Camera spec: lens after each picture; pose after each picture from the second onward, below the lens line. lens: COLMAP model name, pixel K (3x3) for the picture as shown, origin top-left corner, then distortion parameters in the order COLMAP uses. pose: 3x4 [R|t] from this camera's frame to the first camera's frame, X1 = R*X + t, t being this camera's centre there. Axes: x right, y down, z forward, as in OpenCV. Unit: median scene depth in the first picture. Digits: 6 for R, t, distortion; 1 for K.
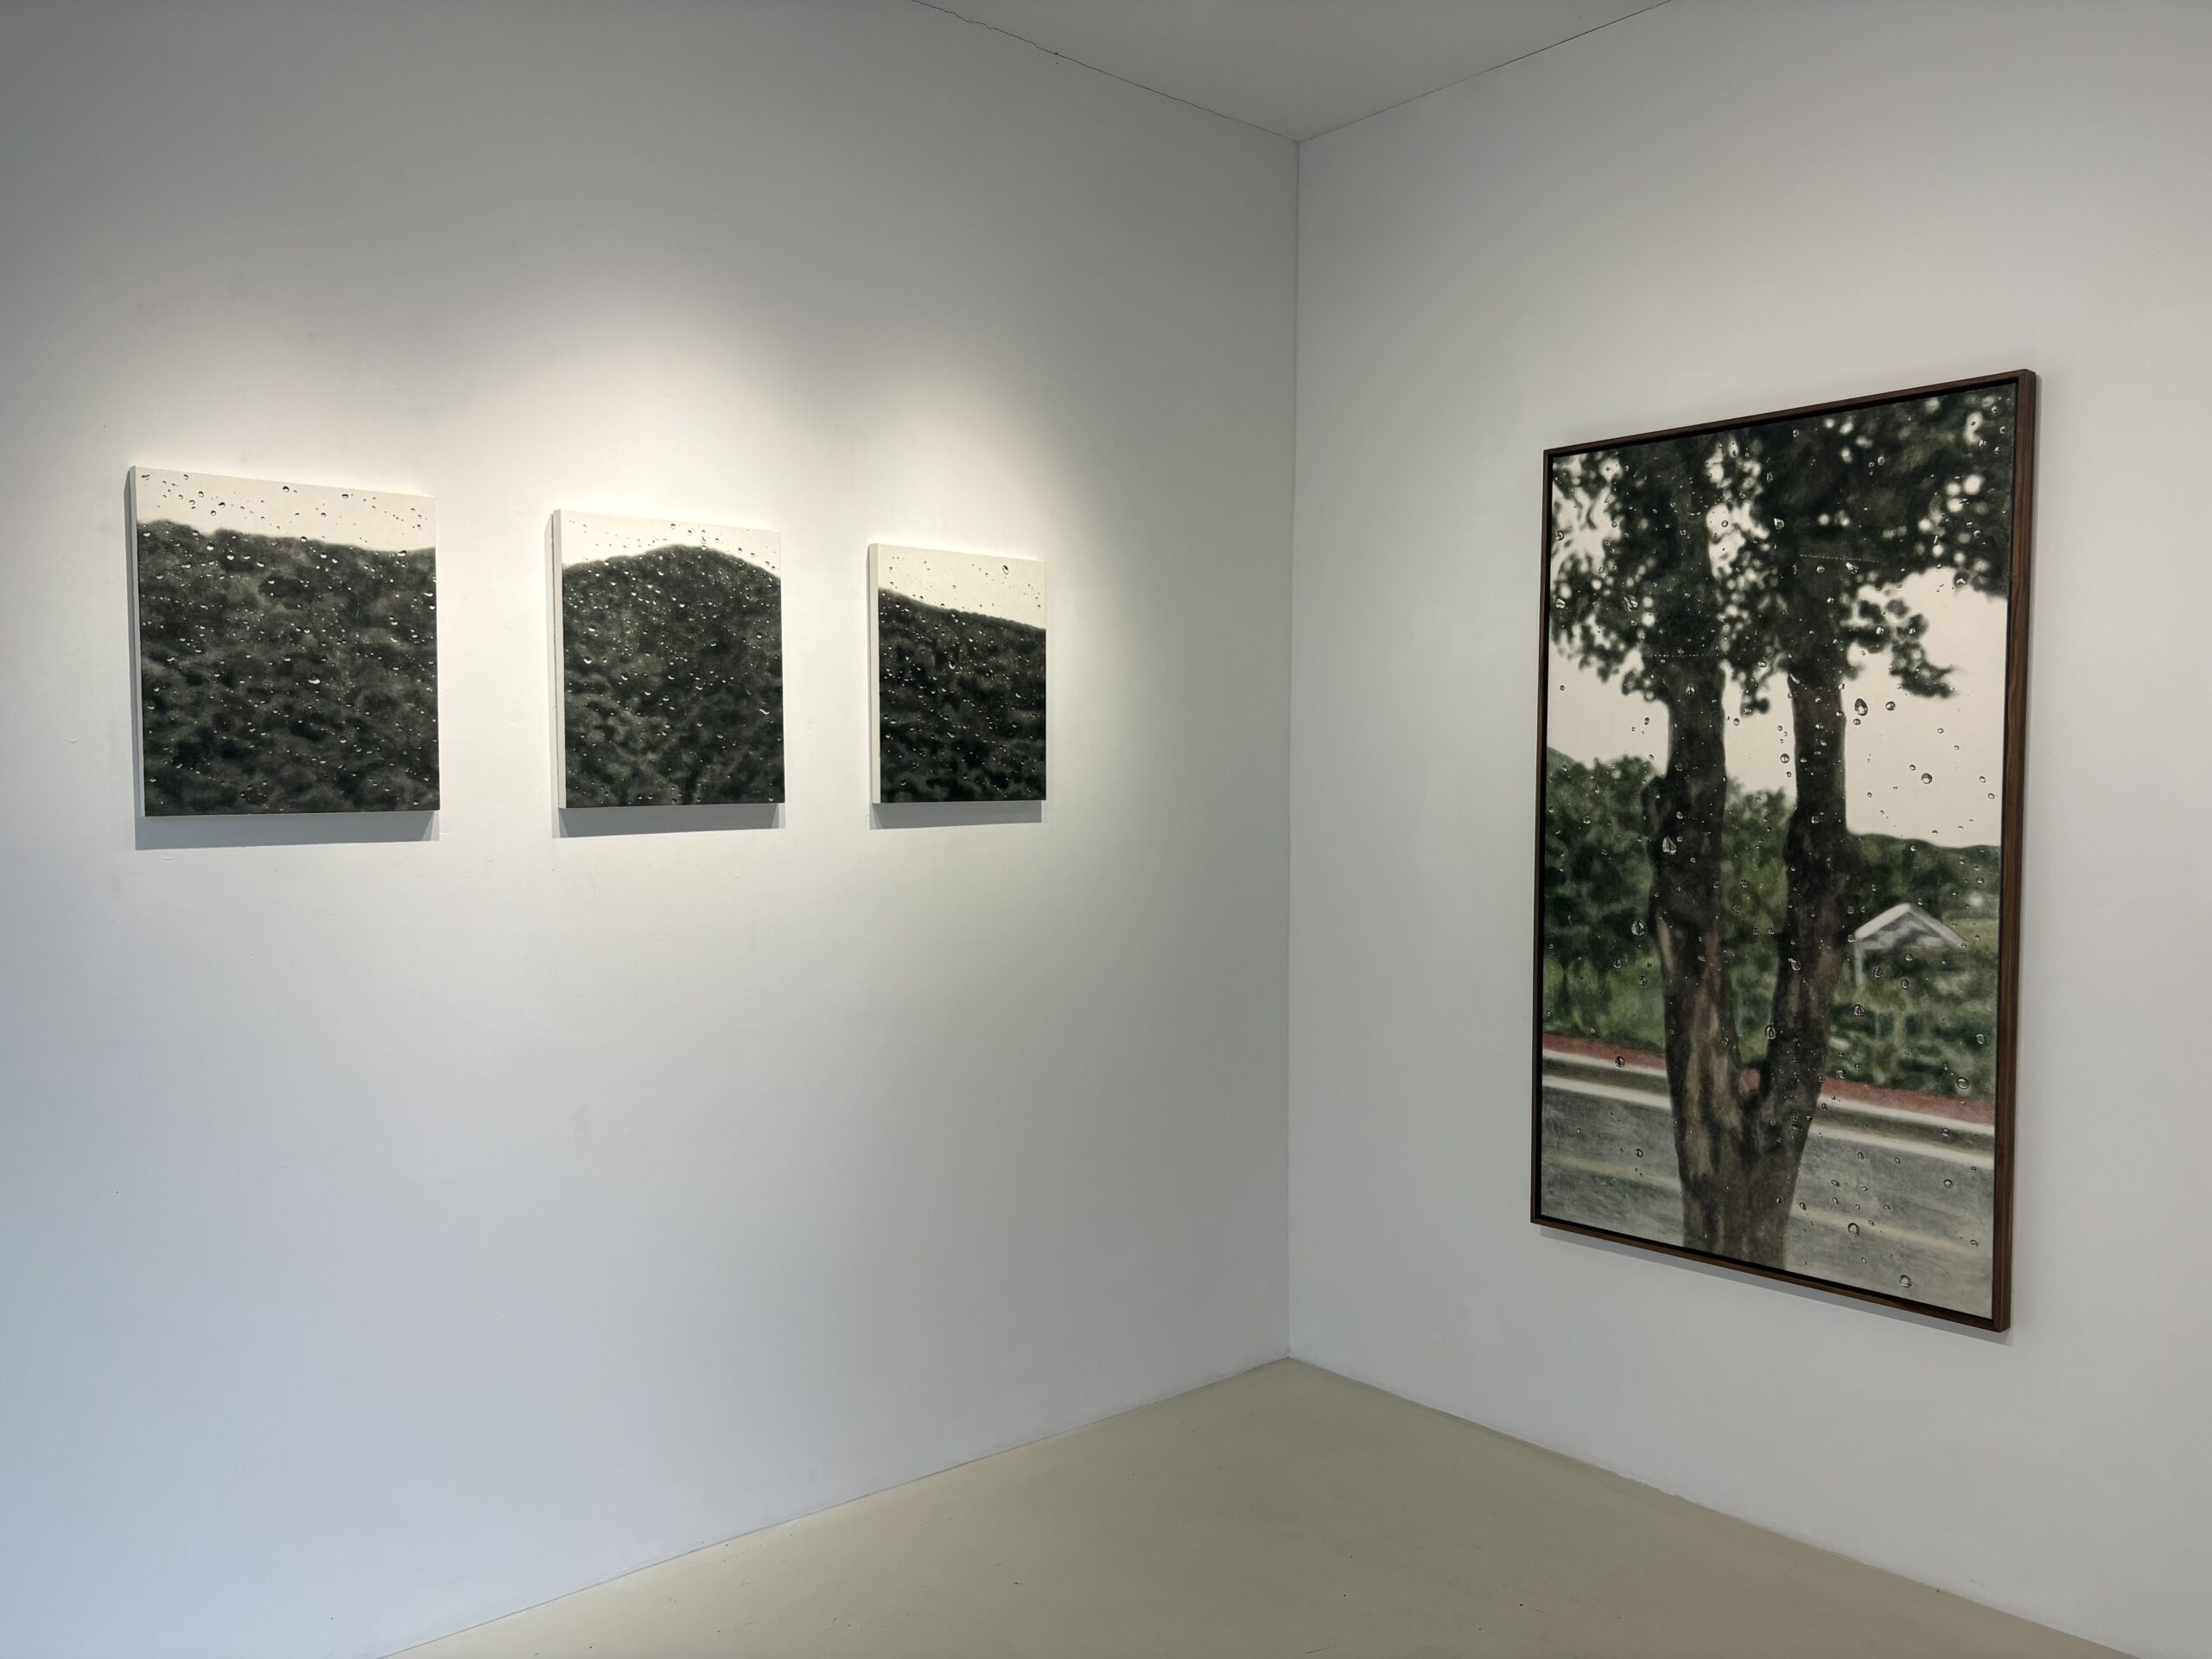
lens RADIAL K [[1650.4, 0, 1103.0], [0, 1650.4, 846.1], [0, 0, 1]] dist [-0.001606, -0.005534]
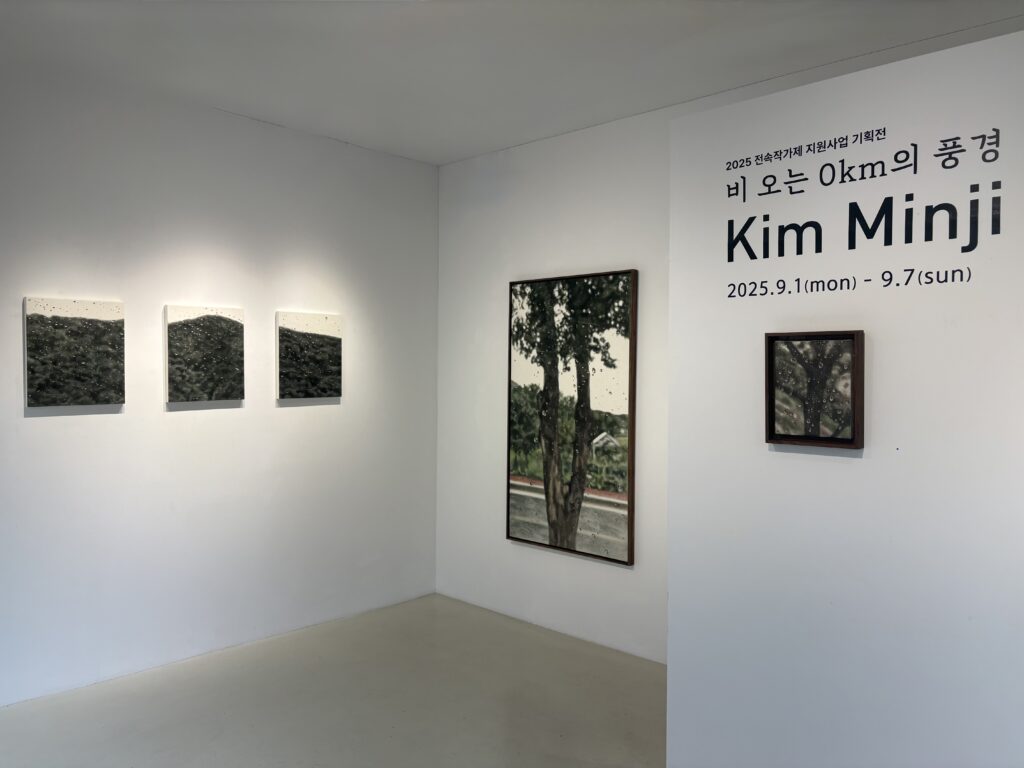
lens RADIAL K [[772.5, 0, 512.0], [0, 772.5, 384.0], [0, 0, 1]] dist [0.084994, -0.106095]
pose [[0.995471, 0.004323, 0.094965, 0.163521], [-0.002342, 0.999777, -0.020968, -0.026858], [-0.095035, 0.020651, 0.995260, -0.480246]]
